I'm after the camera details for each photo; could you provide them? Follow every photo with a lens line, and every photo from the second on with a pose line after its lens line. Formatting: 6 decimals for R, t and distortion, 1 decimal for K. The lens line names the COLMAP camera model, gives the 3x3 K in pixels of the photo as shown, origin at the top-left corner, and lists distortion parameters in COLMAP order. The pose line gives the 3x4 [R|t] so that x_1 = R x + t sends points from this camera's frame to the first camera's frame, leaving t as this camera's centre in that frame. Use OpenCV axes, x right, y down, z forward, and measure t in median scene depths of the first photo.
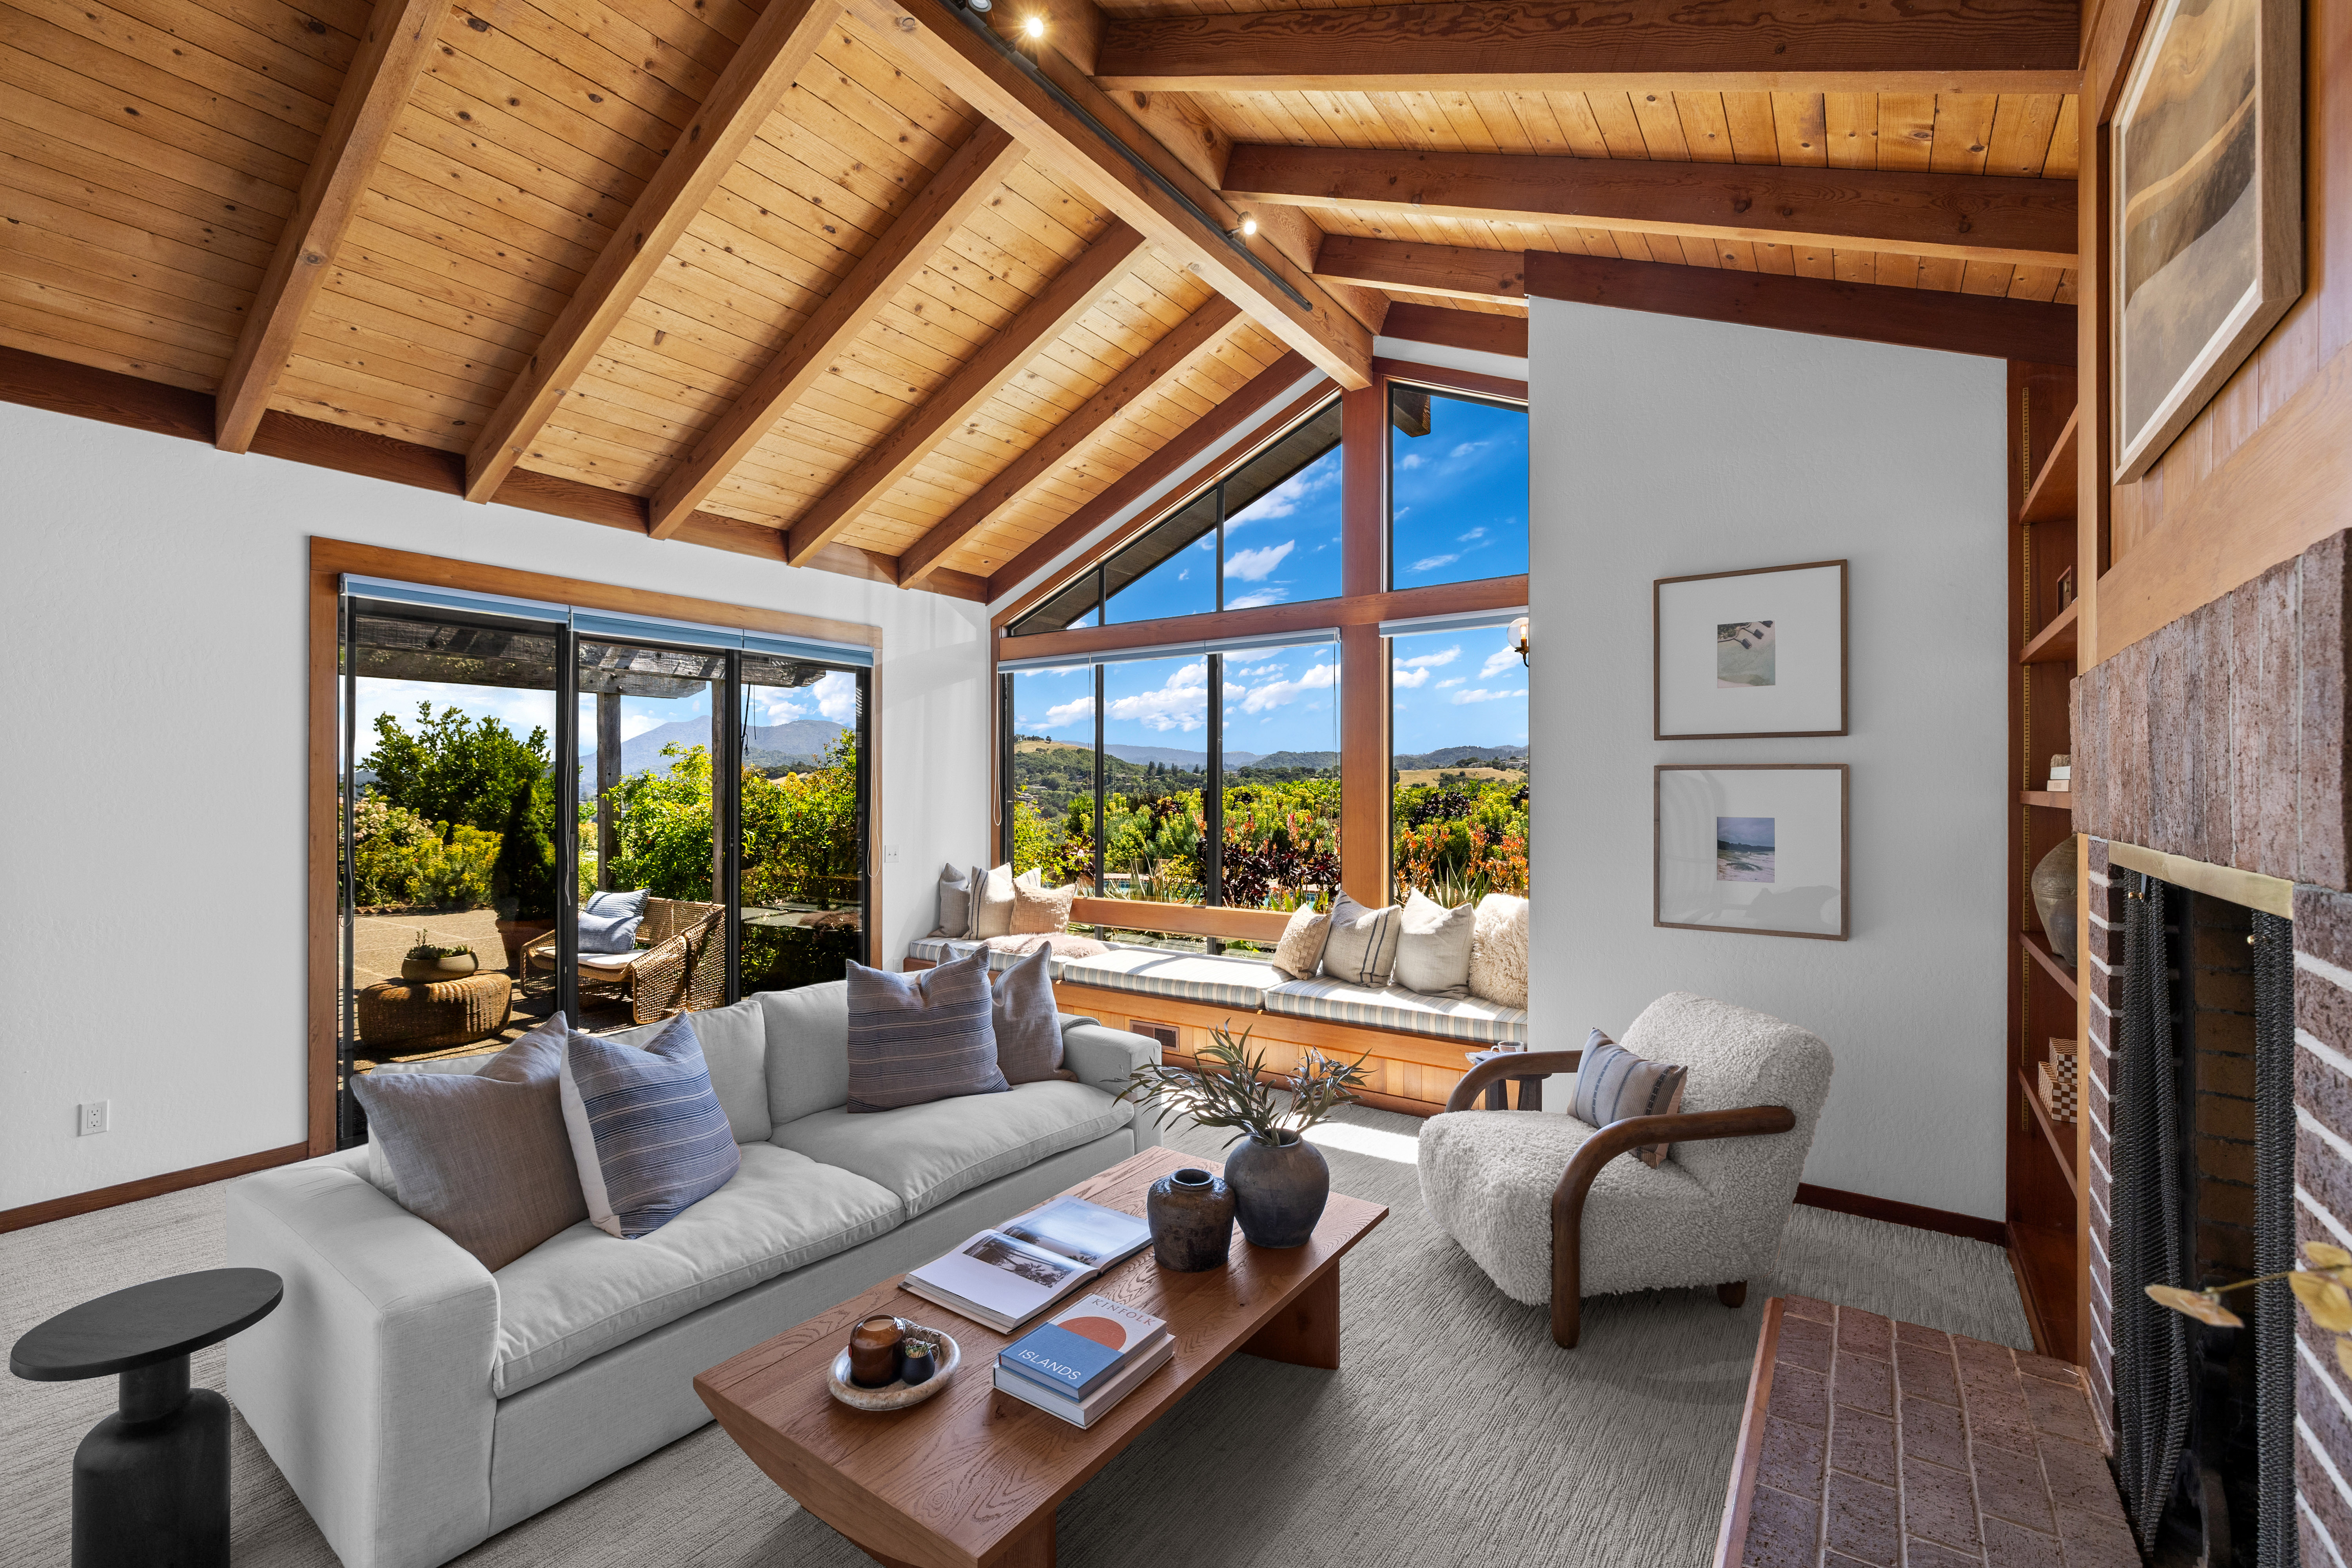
lens RADIAL K [[988.1, 0, 1176.0], [0, 988.1, 784.0], [0, 0, 1]] dist [-0.000350, 0.000045]
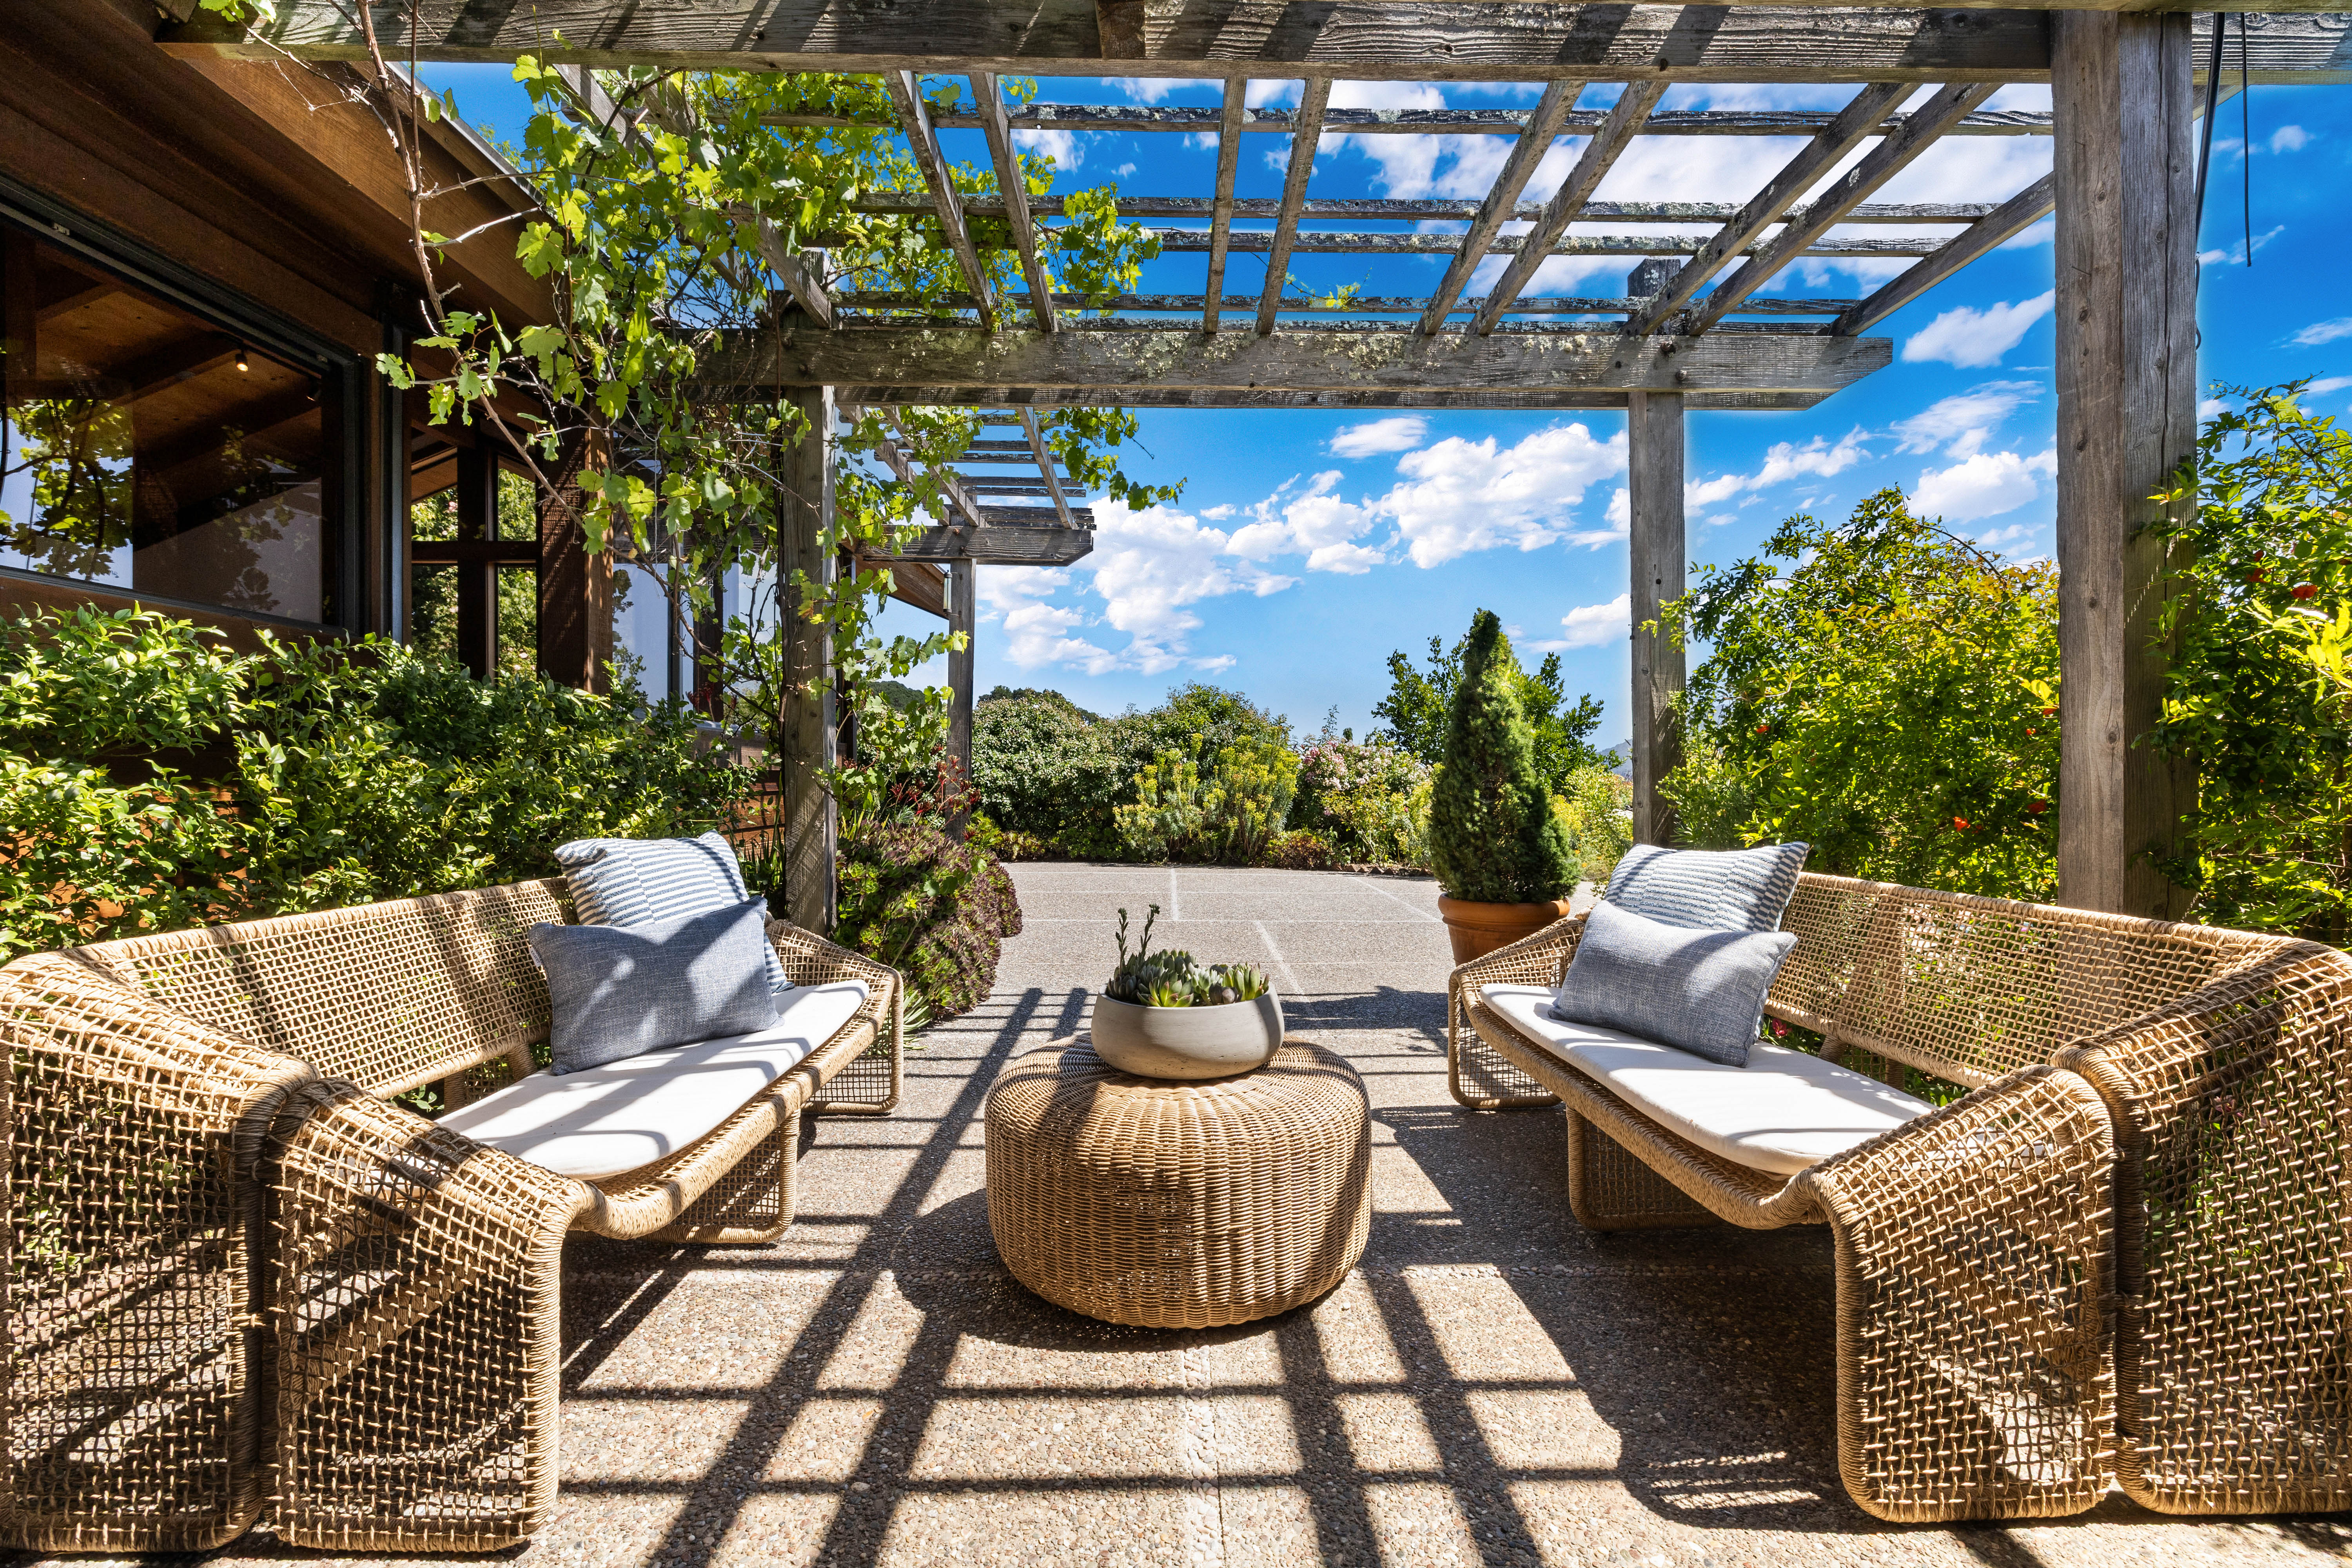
lens RADIAL K [[984.7, 0, 1179.9], [0, 984.7, 777.9], [0, 0, 1]] dist [0.001106, 0.000631]
pose [[0.582360, -0.001234, -0.812930, -0.348929], [0.003356, 0.999994, 0.000886, 0.074670], [0.812924, -0.003244, 0.582361, 0.585303]]
